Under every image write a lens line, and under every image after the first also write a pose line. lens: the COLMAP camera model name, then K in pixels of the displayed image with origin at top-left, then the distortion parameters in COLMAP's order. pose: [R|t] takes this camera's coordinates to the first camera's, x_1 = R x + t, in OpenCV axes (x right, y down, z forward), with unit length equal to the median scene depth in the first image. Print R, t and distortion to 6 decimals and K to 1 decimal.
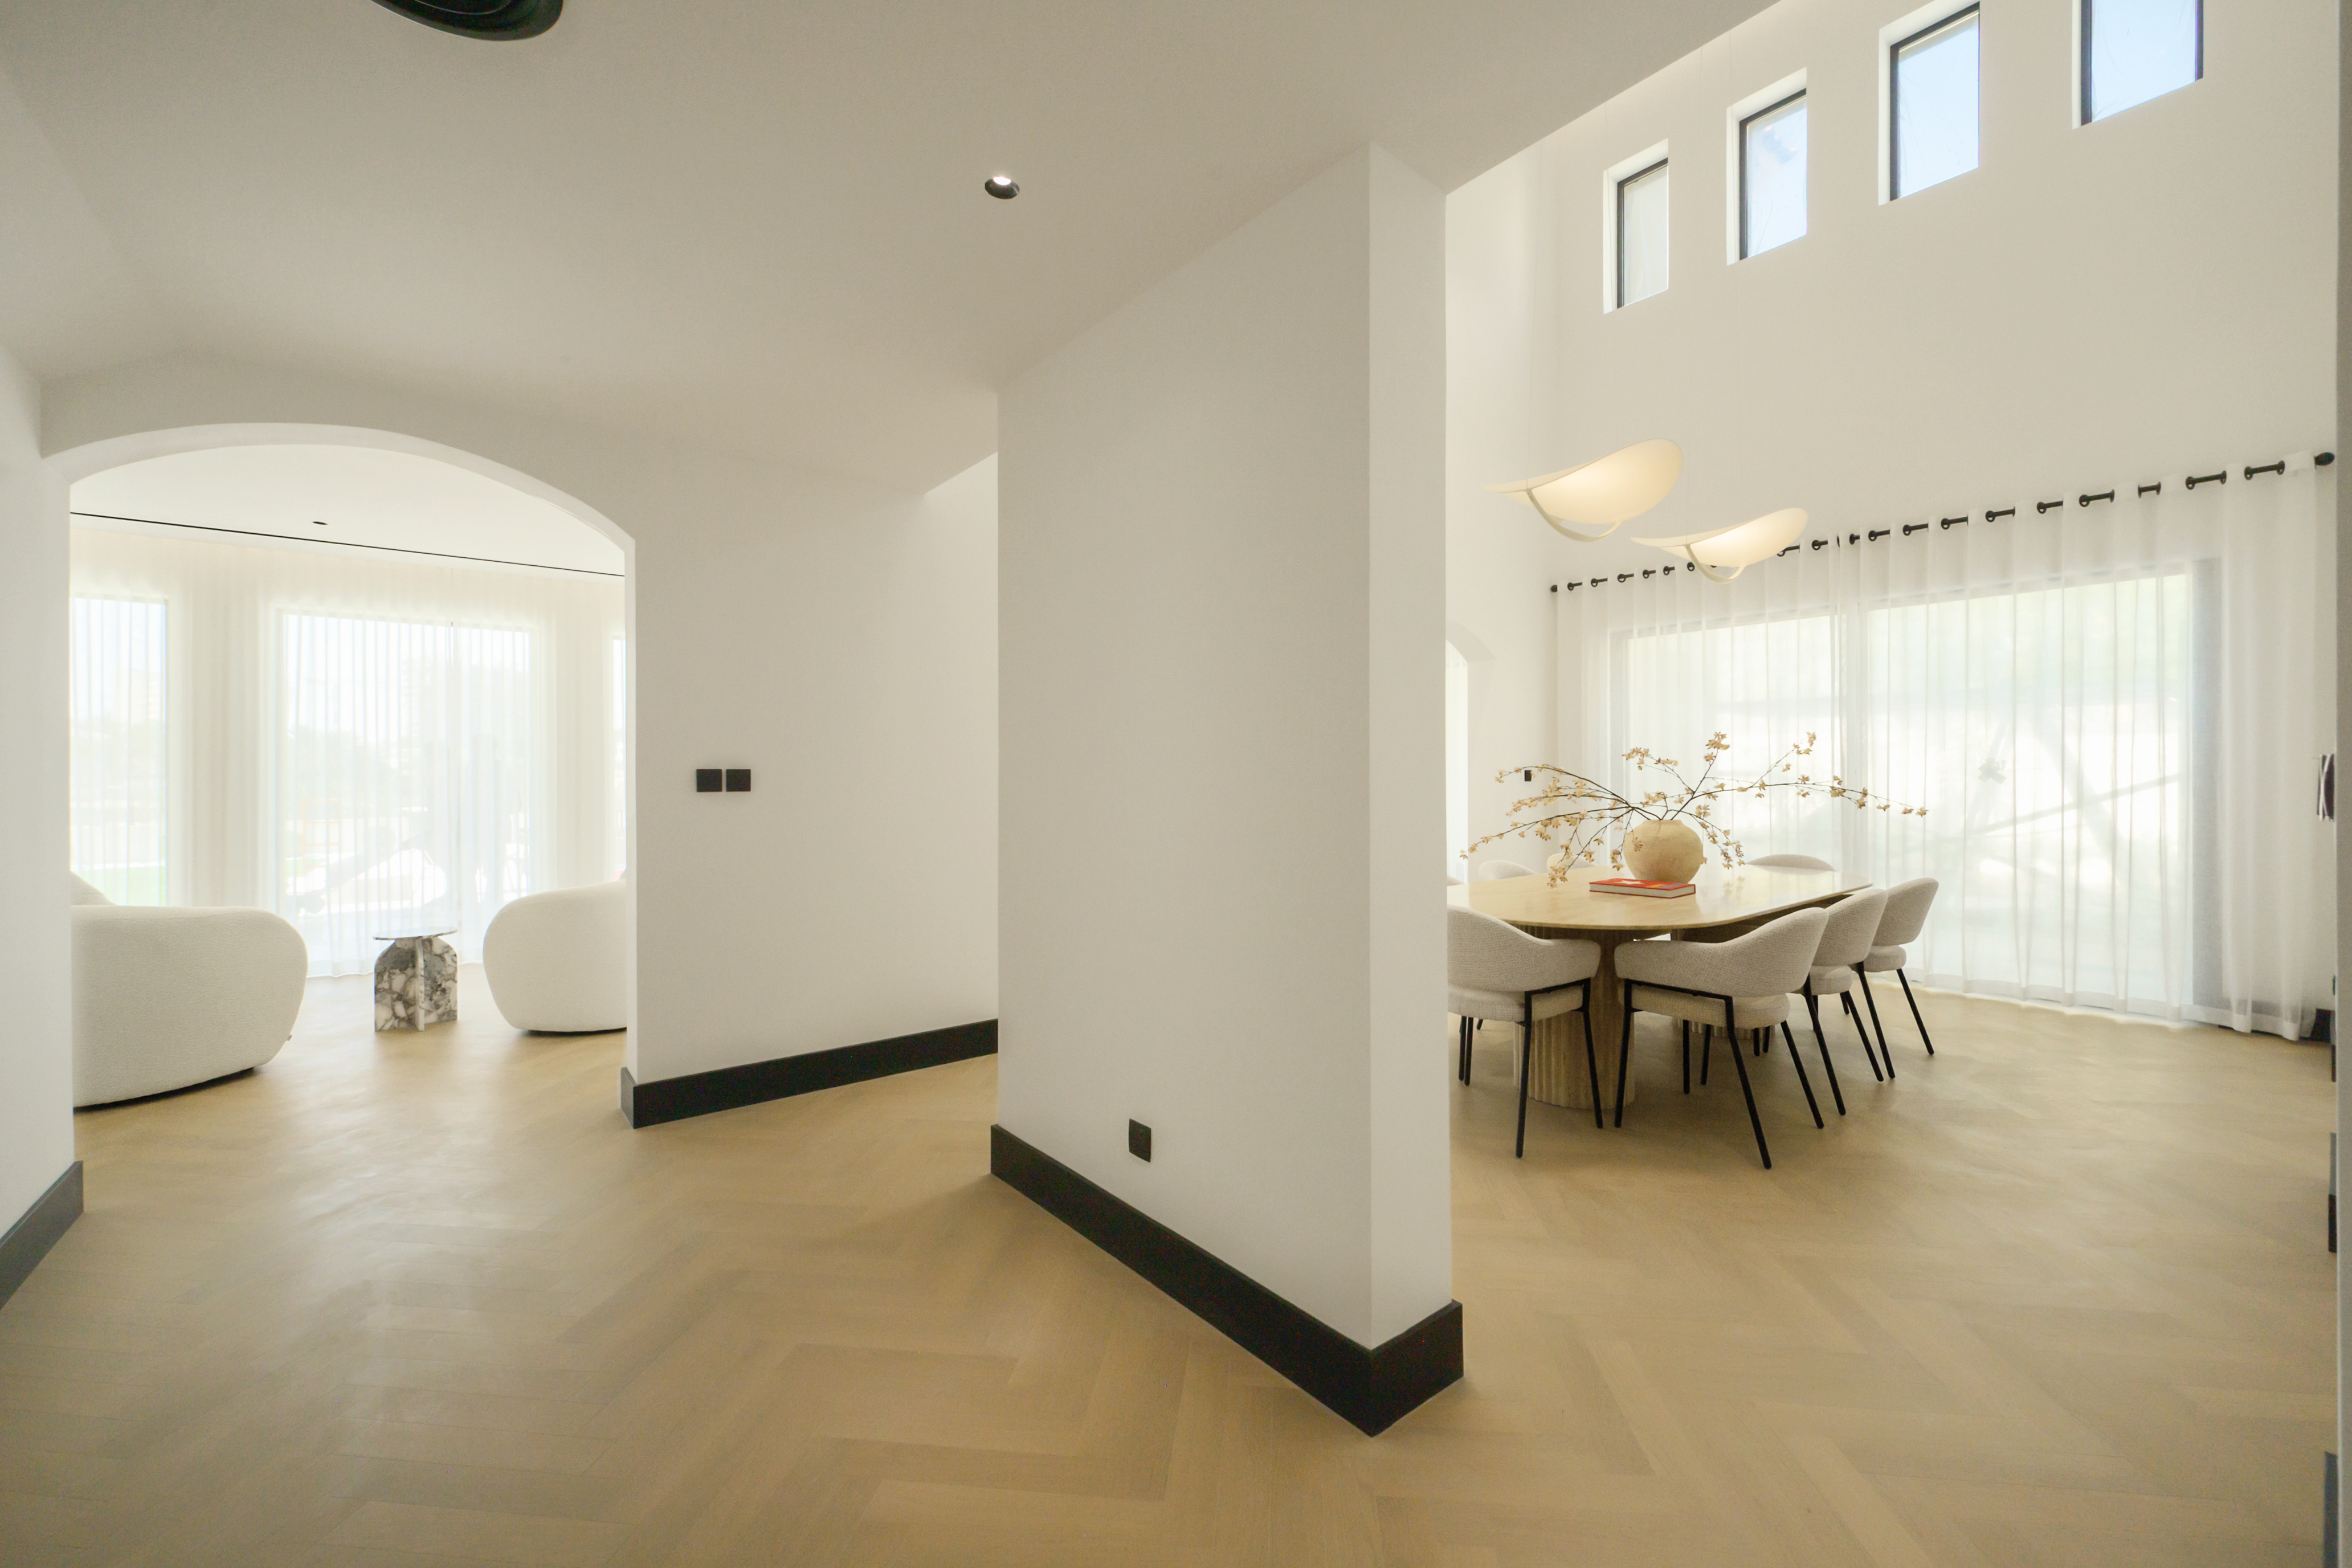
lens RADIAL K [[934.2, 0, 1161.3], [0, 934.2, 773.8], [0, 0, 1]] dist [-0.002340, -0.000529]
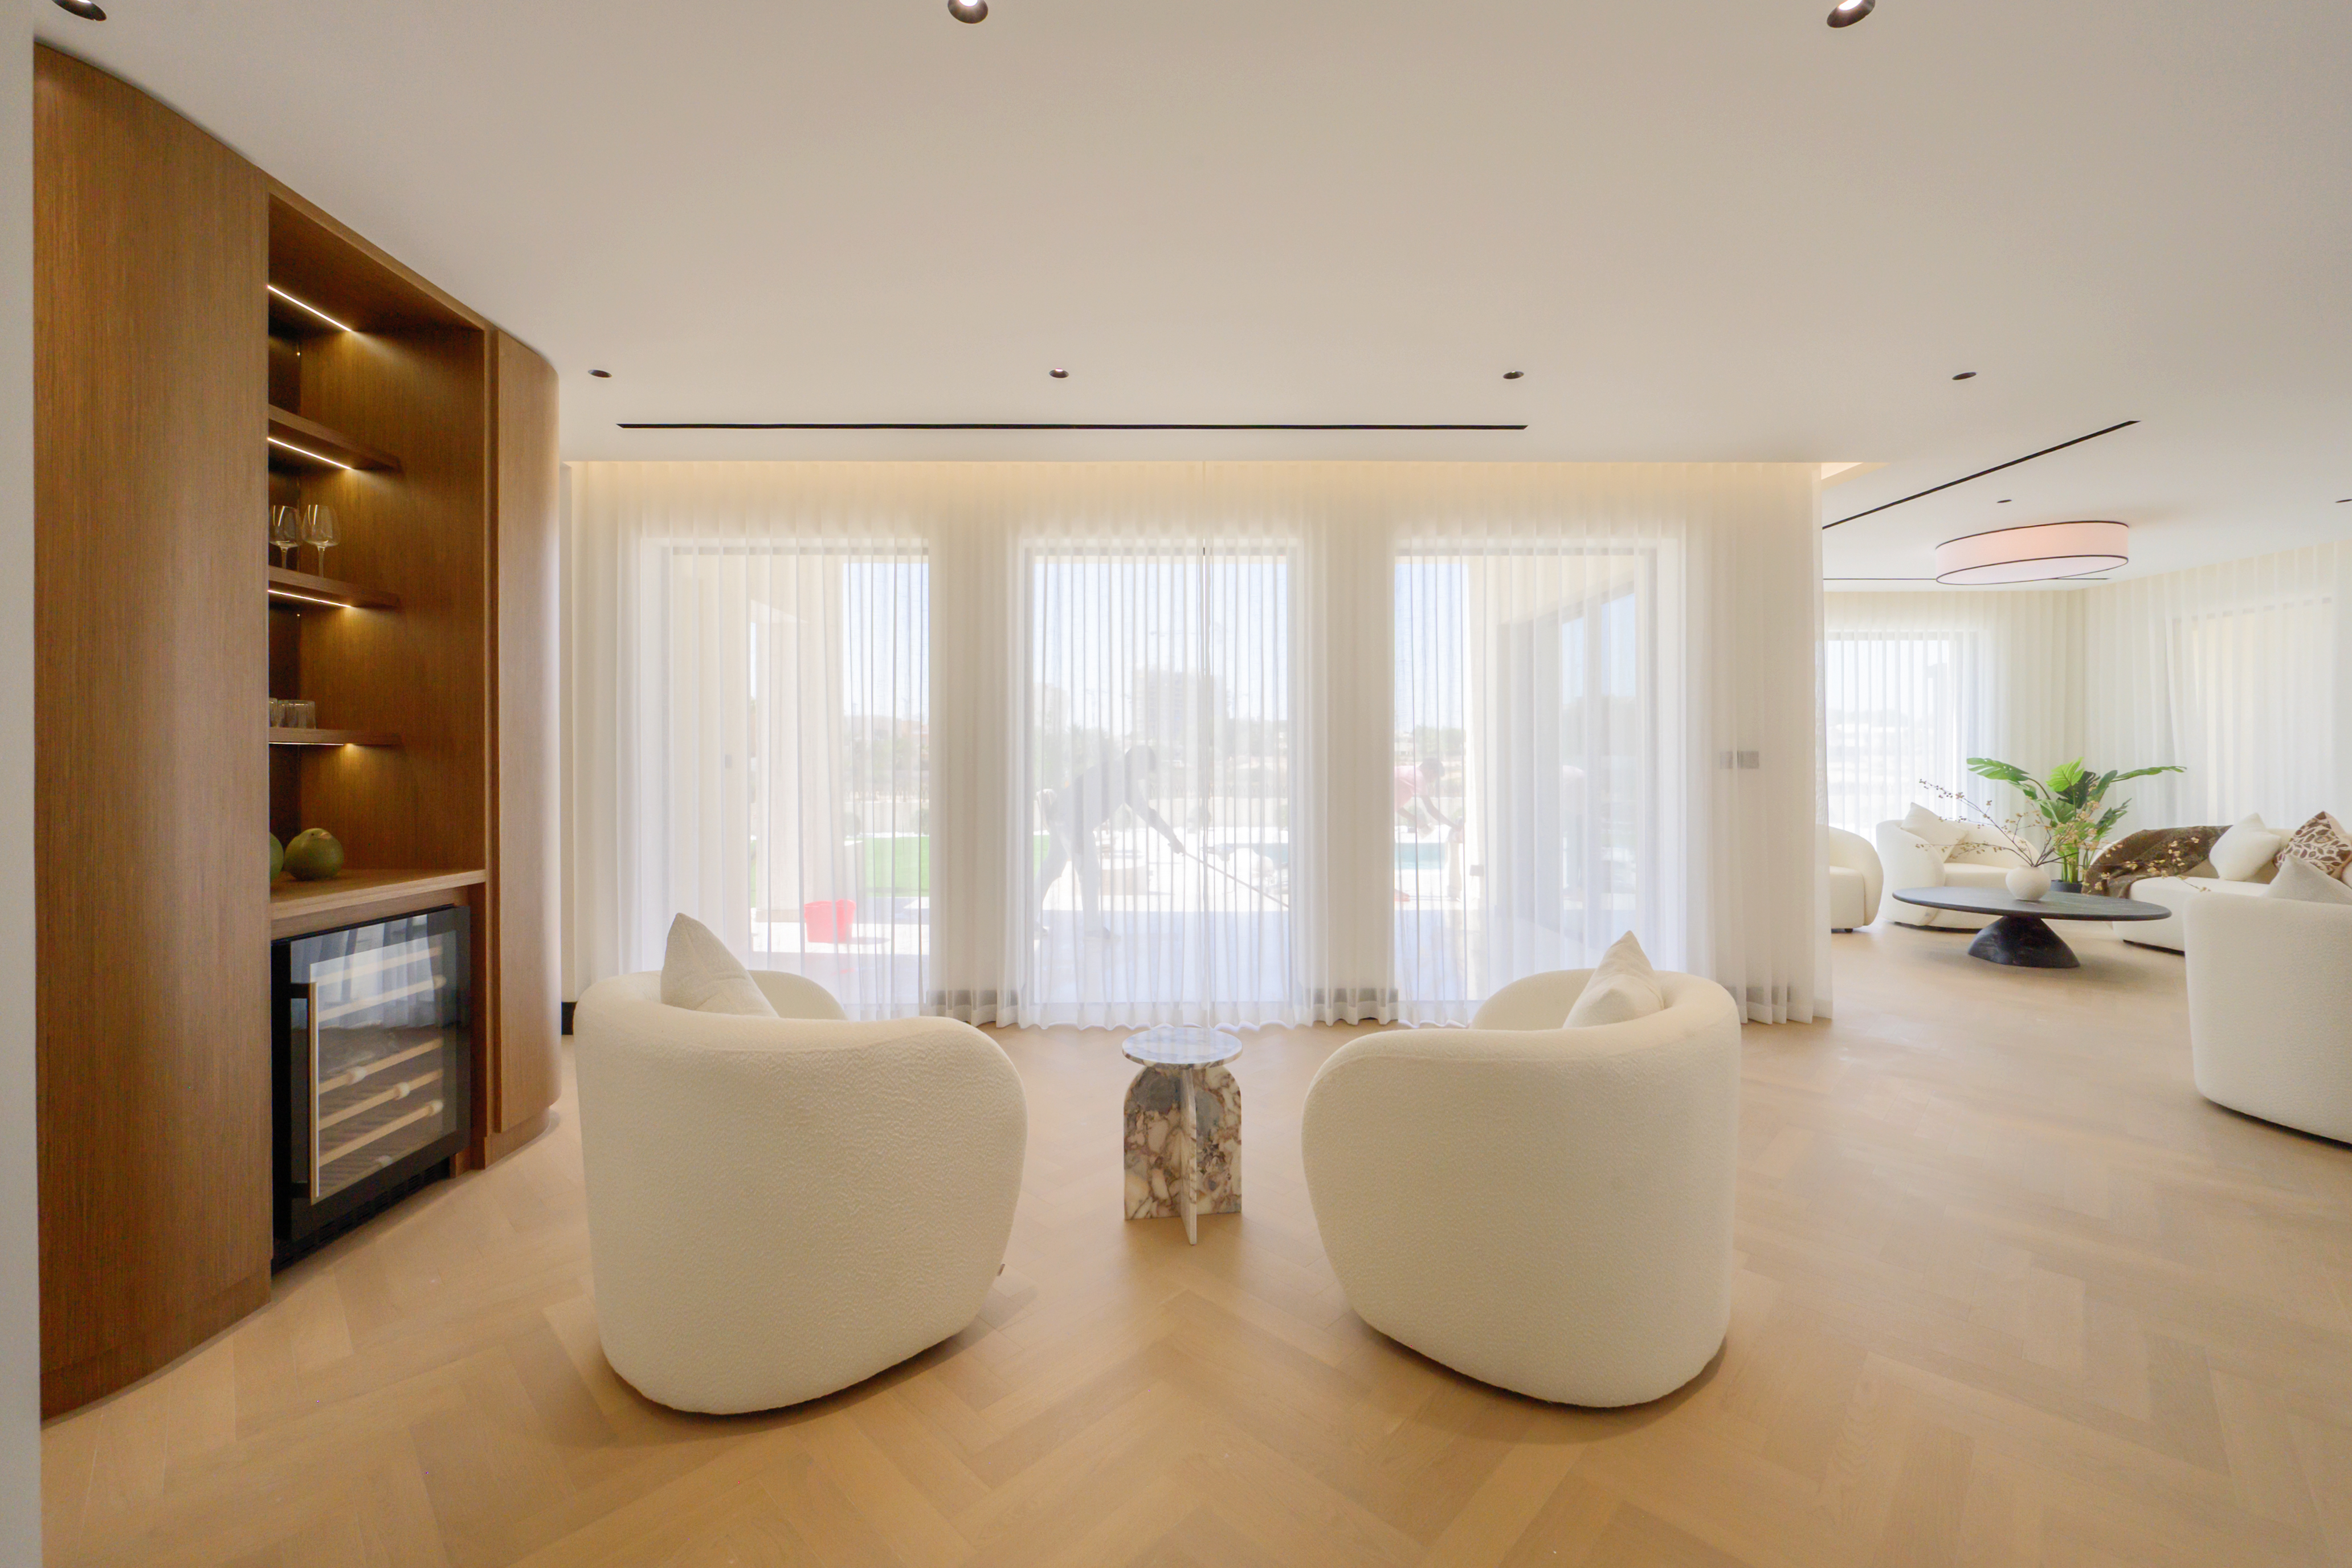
lens RADIAL K [[934.2, 0, 1175.9], [0, 934.2, 768.5], [0, 0, 1]] dist [-0.002340, -0.000529]
pose [[0.802391, 0.003823, -0.596786, -0.478597], [0.000637, 0.999973, 0.007263, 0.002293], [0.596798, -0.006208, 0.802368, 0.562170]]
